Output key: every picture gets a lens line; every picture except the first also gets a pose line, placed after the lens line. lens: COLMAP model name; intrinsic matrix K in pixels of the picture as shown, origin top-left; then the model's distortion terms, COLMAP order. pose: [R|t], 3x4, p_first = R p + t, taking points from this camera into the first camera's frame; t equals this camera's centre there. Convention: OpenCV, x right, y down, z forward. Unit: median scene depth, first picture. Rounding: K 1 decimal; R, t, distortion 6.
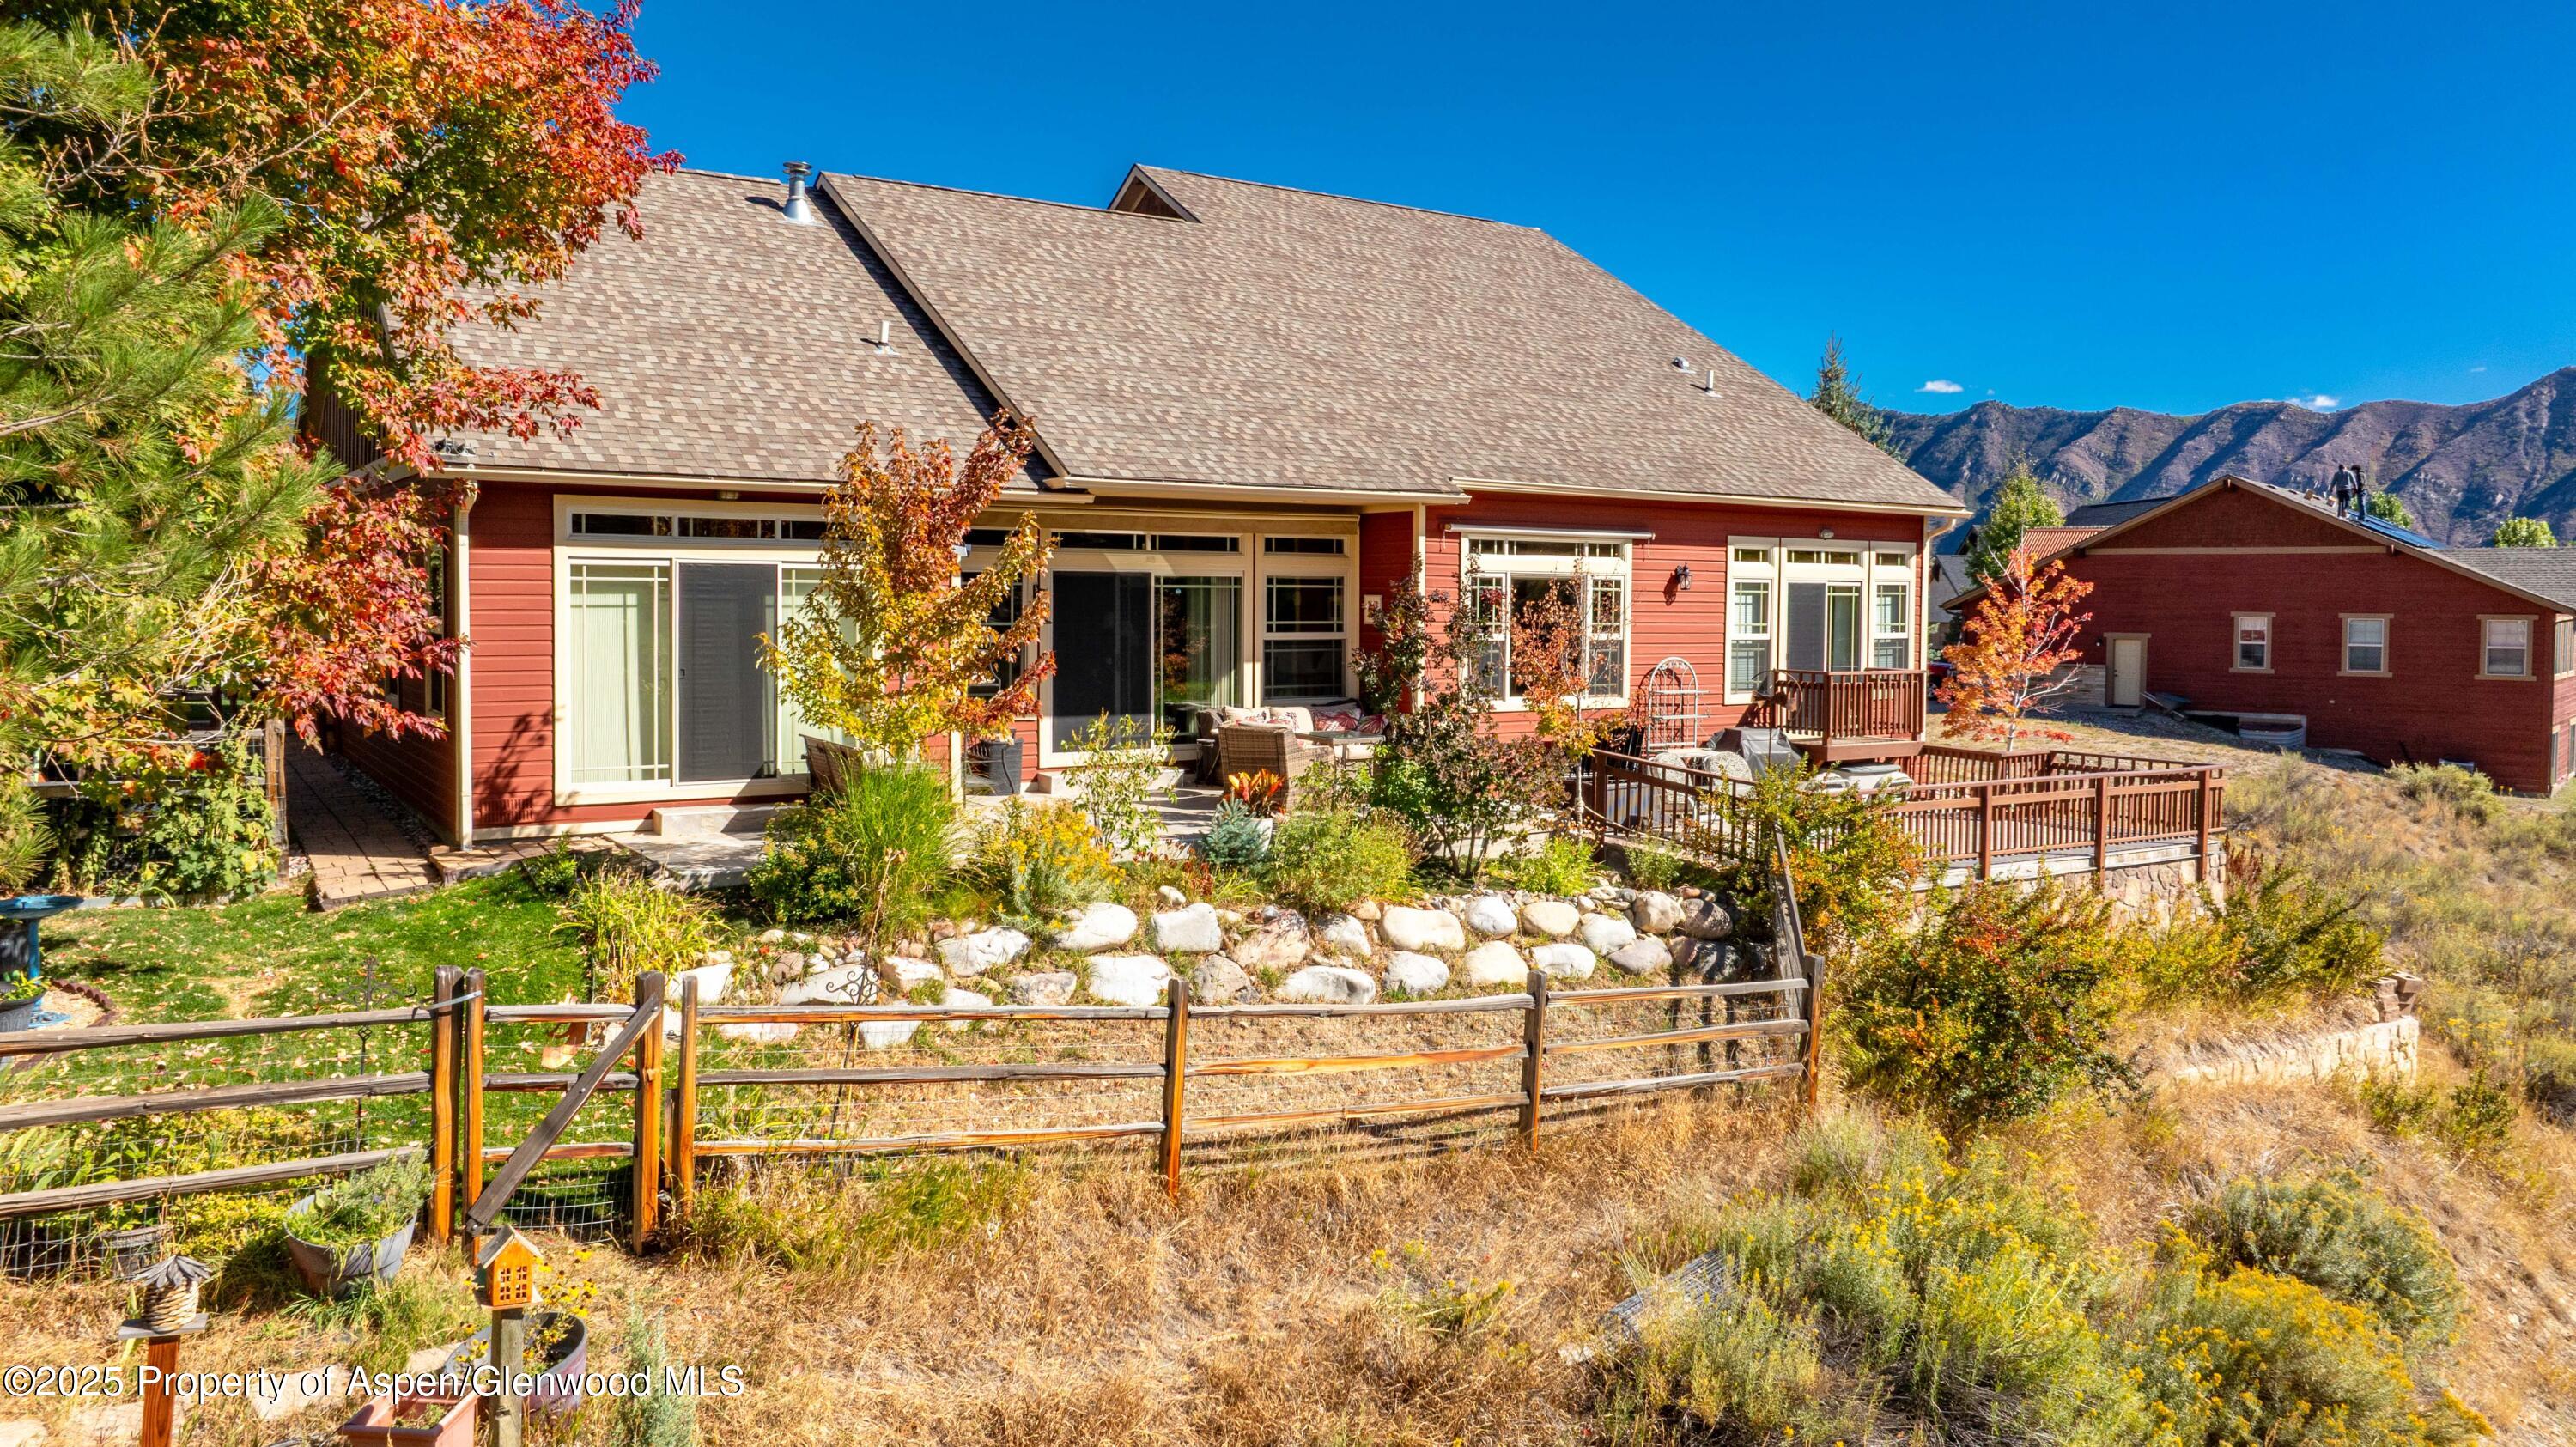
lens RADIAL K [[1794.0, 0, 1288.0], [0, 1794.0, 723.5], [0, 0, 1]] dist [-0.003774, -0.002839]
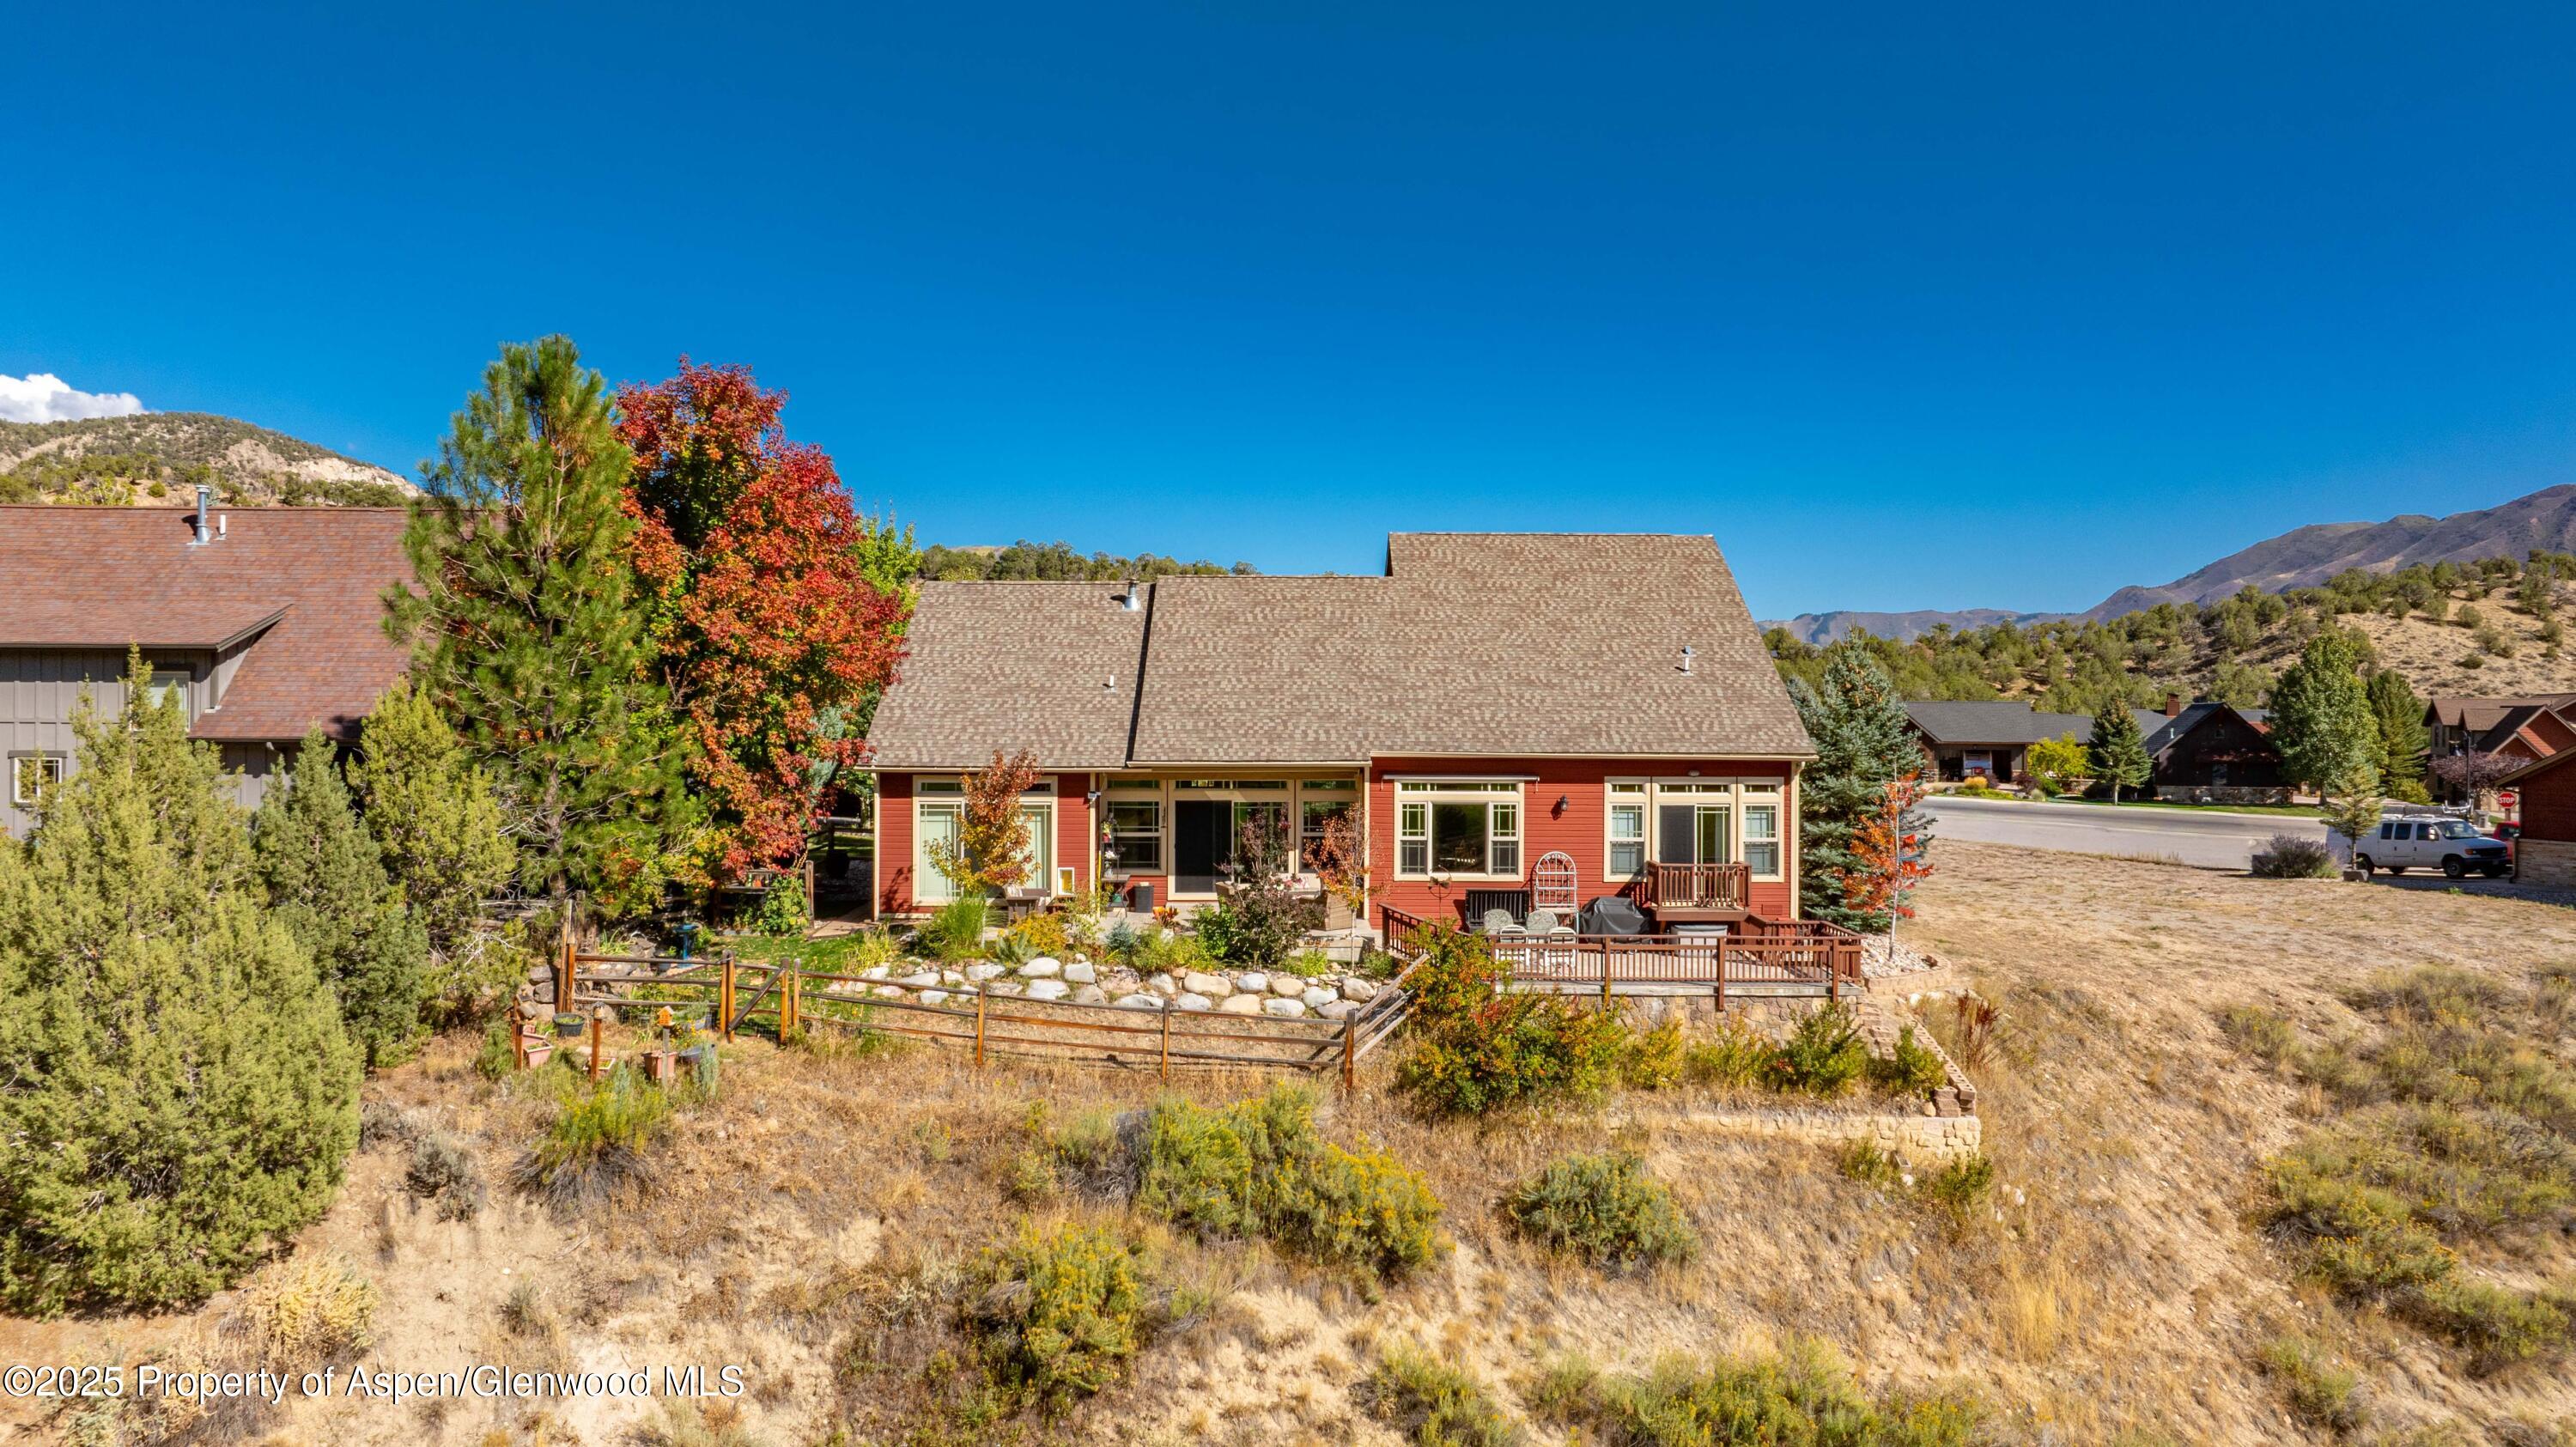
lens RADIAL K [[1794.0, 0, 1288.0], [0, 1794.0, 723.5], [0, 0, 1]] dist [-0.003774, -0.002839]
pose [[0.846589, -0.005029, -0.532224, 0.968235], [-0.032762, 0.997567, -0.061539, -0.049368], [0.531238, 0.069535, 0.844364, -0.573988]]
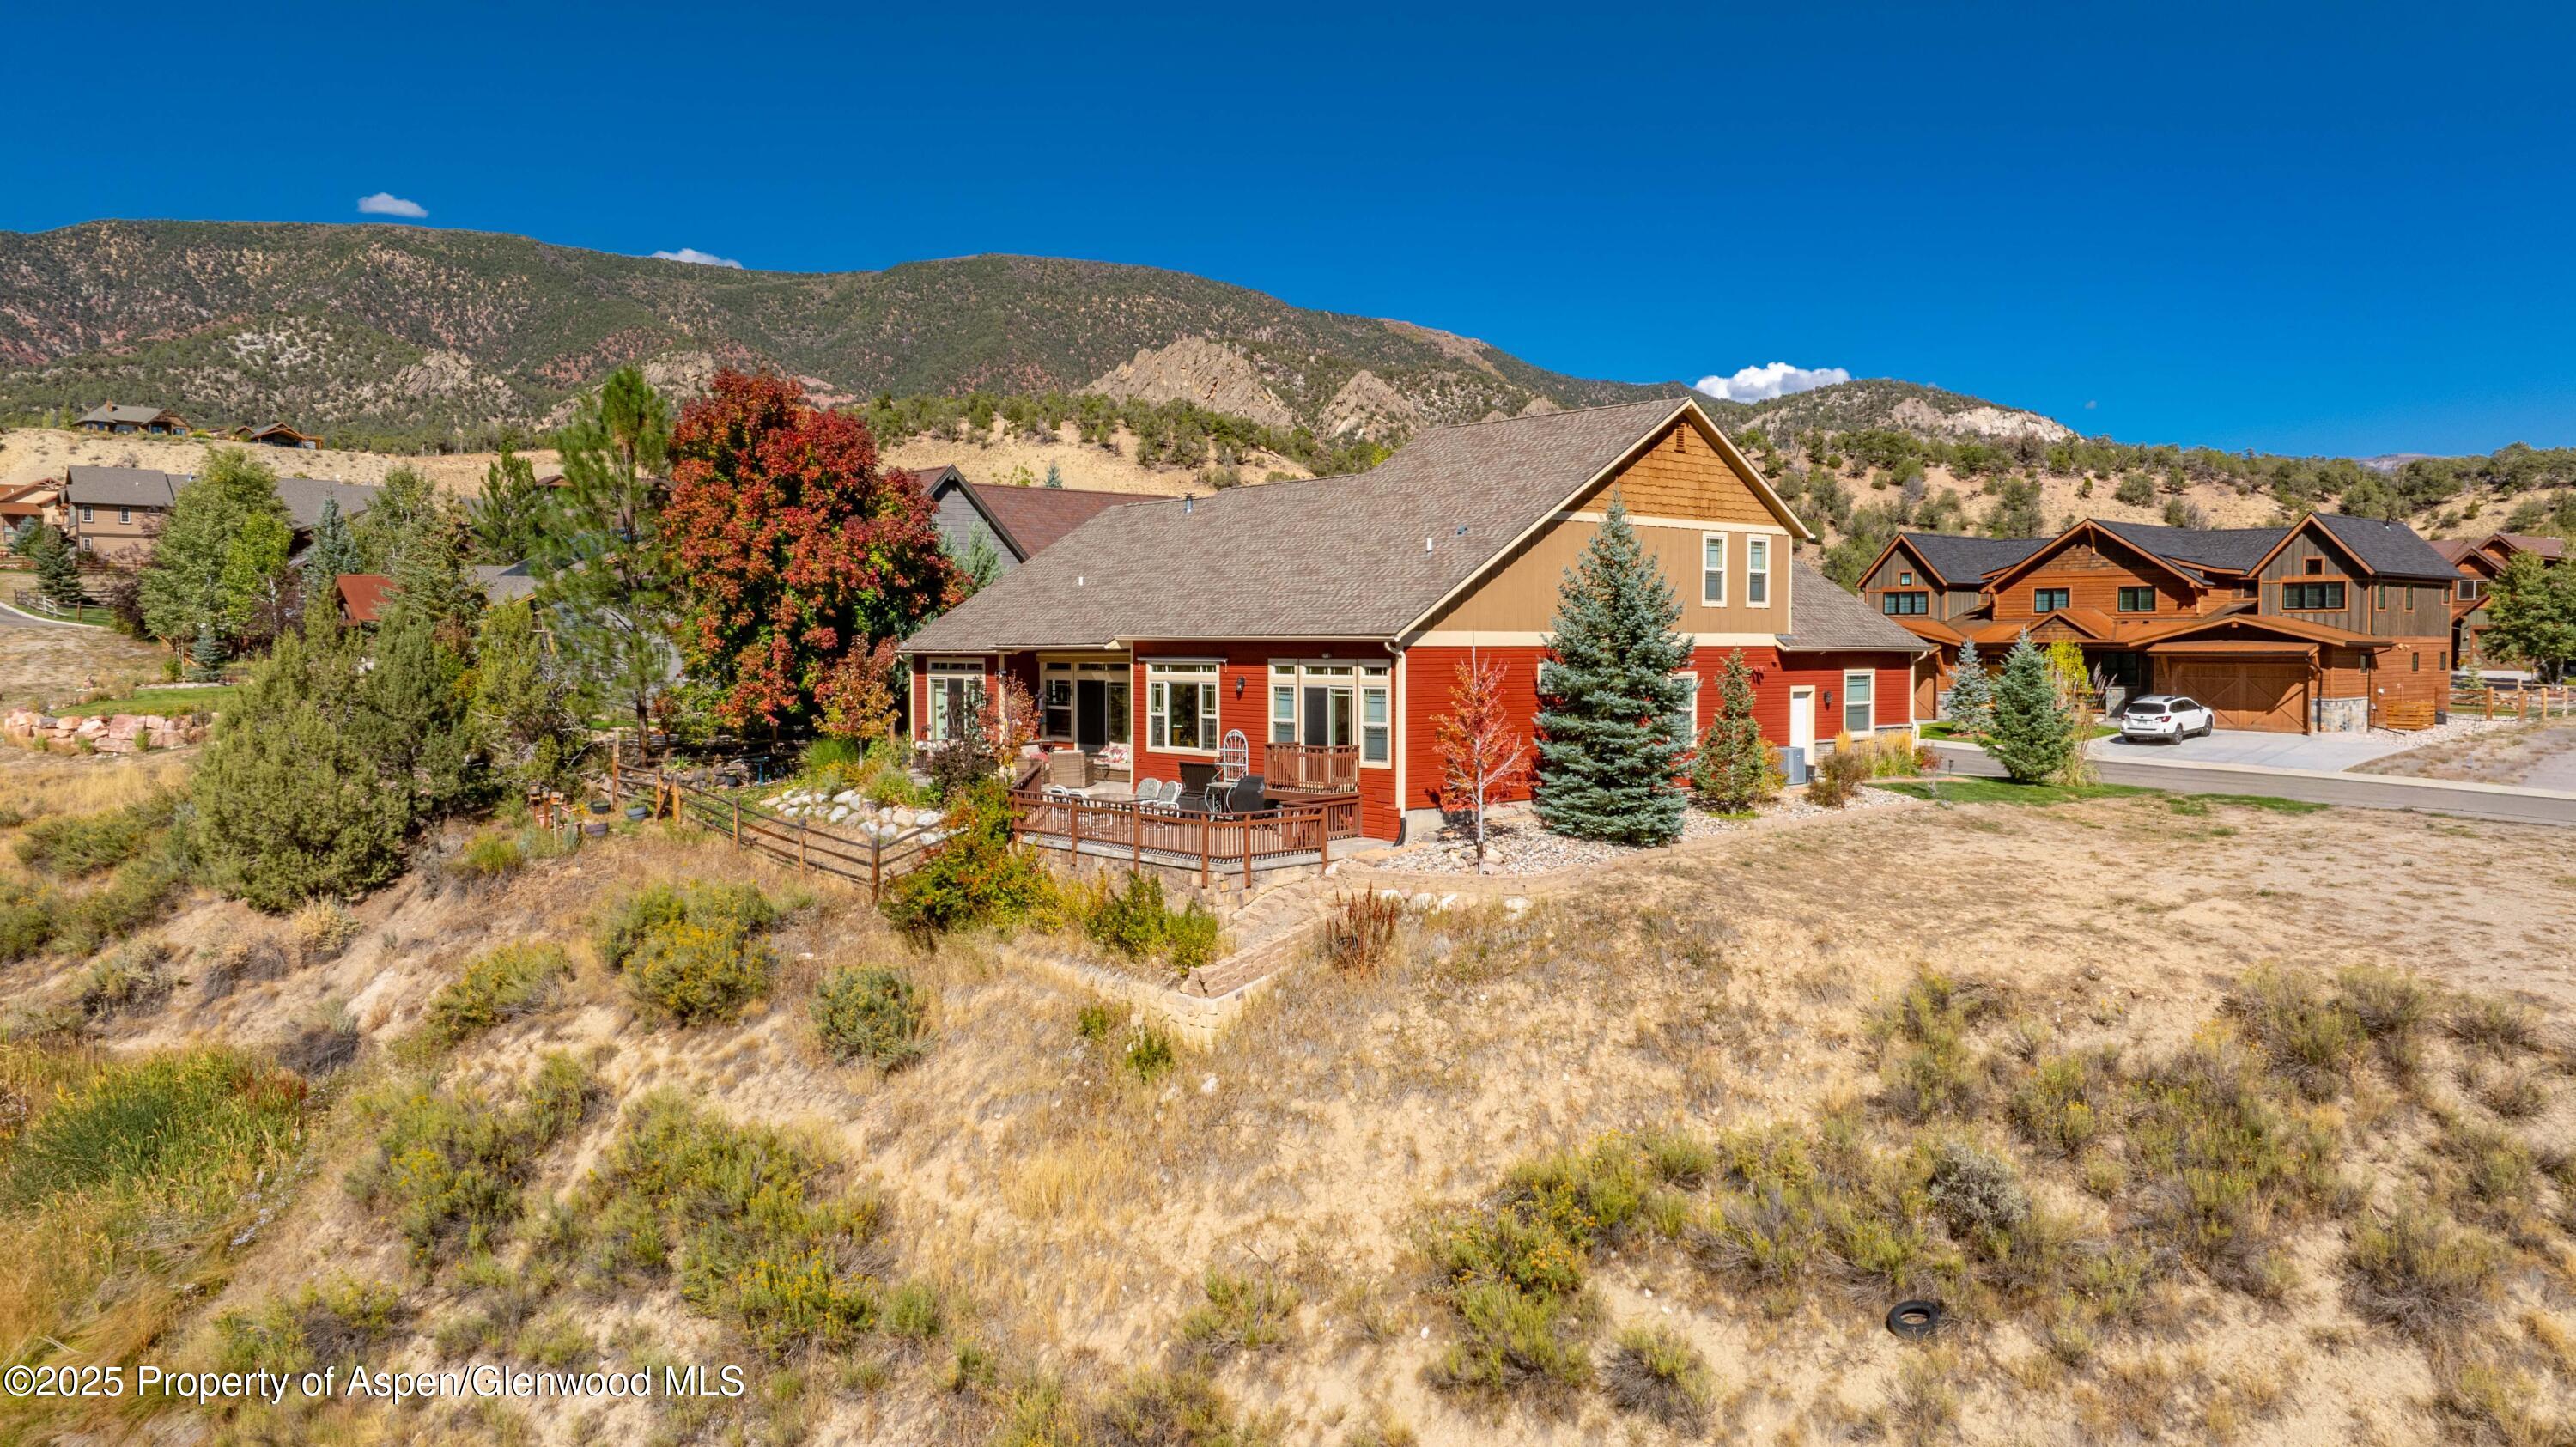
lens RADIAL K [[1794.0, 0, 1288.0], [0, 1794.0, 723.5], [0, 0, 1]] dist [-0.003774, -0.002839]
pose [[0.147570, 0.030474, -0.988582, 2.124525], [-0.068725, 0.997425, 0.020488, -0.089900], [0.986661, 0.064917, 0.149285, 0.870998]]
